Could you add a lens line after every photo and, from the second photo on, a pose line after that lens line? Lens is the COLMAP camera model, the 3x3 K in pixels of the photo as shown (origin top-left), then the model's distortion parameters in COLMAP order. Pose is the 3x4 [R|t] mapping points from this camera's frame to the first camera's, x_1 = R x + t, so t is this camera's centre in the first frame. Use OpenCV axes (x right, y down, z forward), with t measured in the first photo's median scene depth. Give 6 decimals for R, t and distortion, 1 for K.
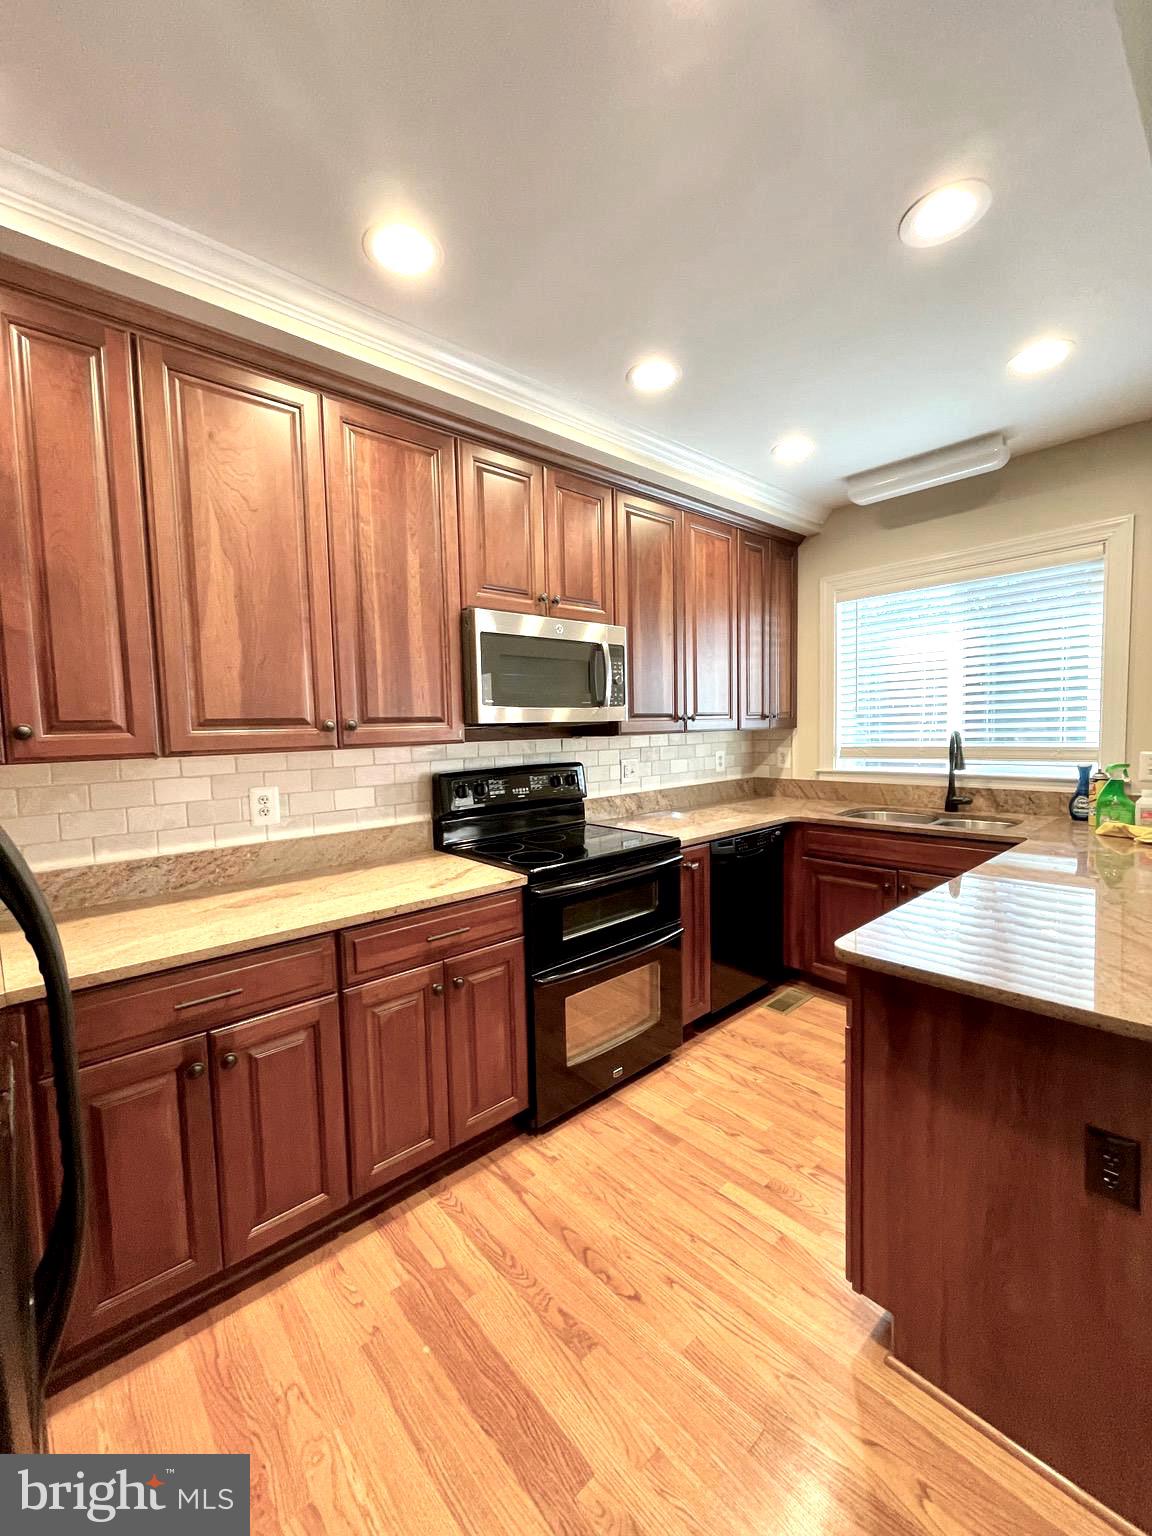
lens RADIAL K [[625.6, 0, 577.1], [0, 625.6, 765.2], [0, 0, 1]] dist [-0.001556, -0.000272]
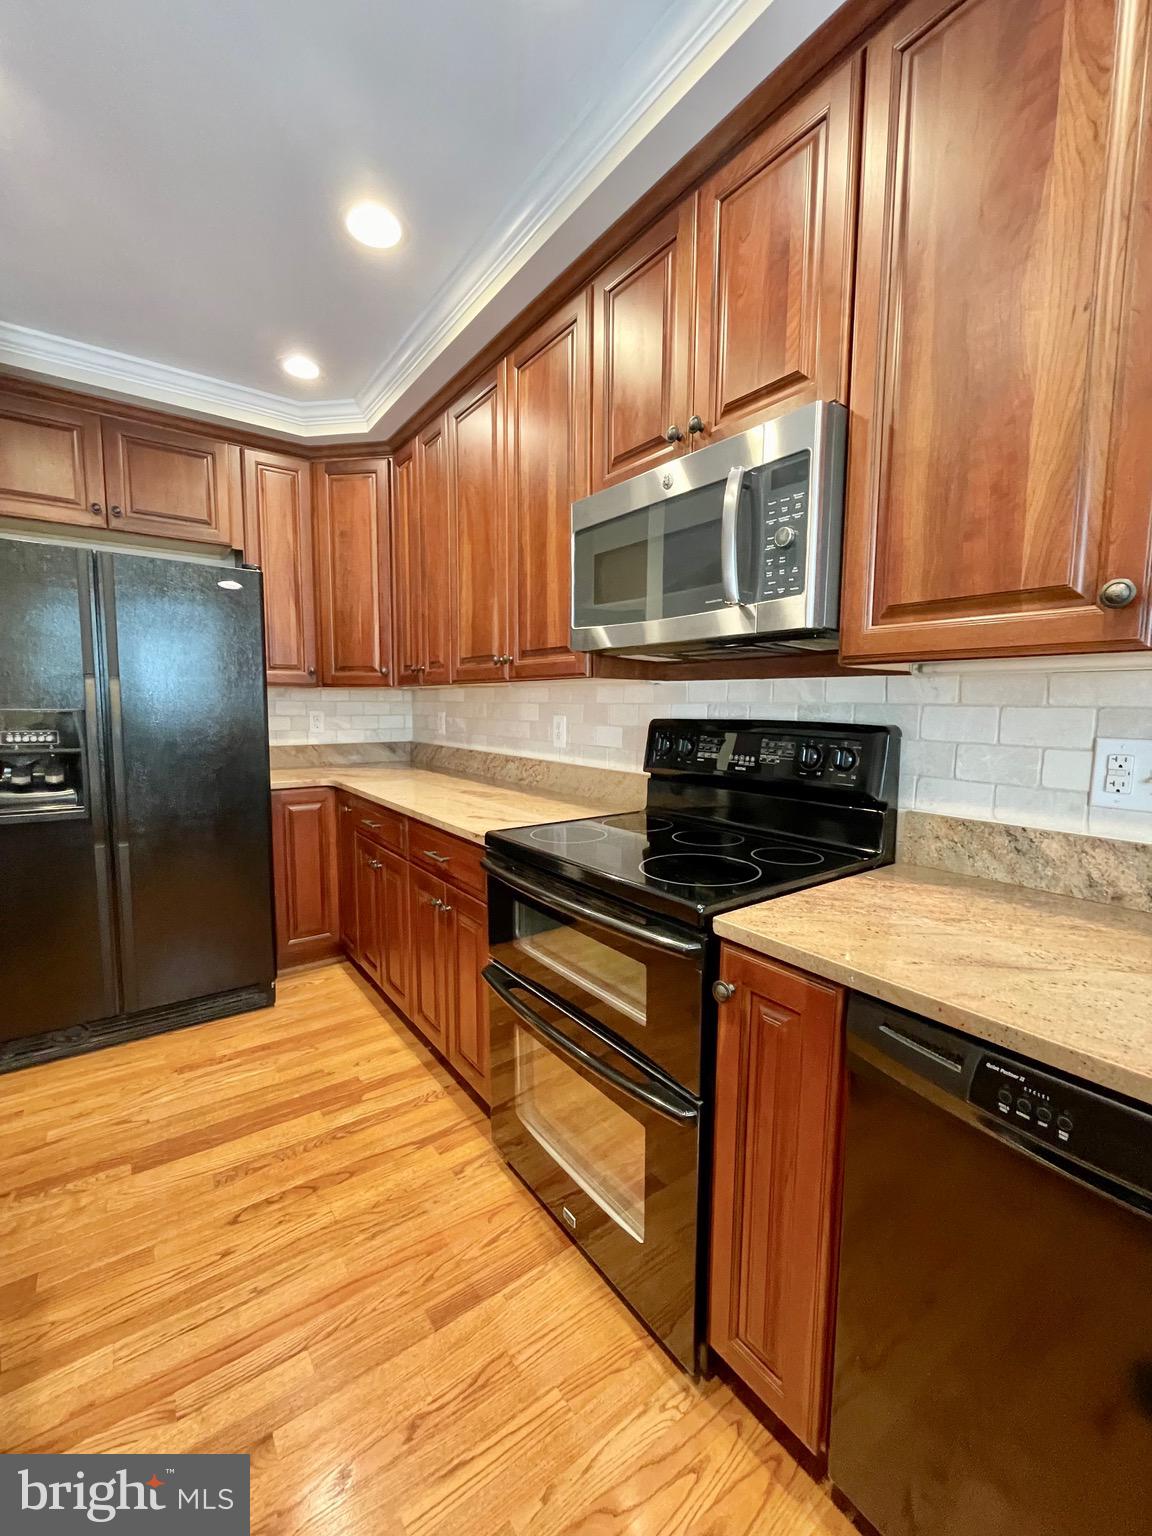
lens RADIAL K [[625.6, 0, 577.0], [0, 625.6, 767.8], [0, 0, 1]] dist [-0.001556, -0.000272]
pose [[-0.094407, 0.128685, -0.987182, 0.737569], [-0.069317, 0.988354, 0.135467, -0.032209], [0.993118, 0.081217, -0.084387, 1.236155]]
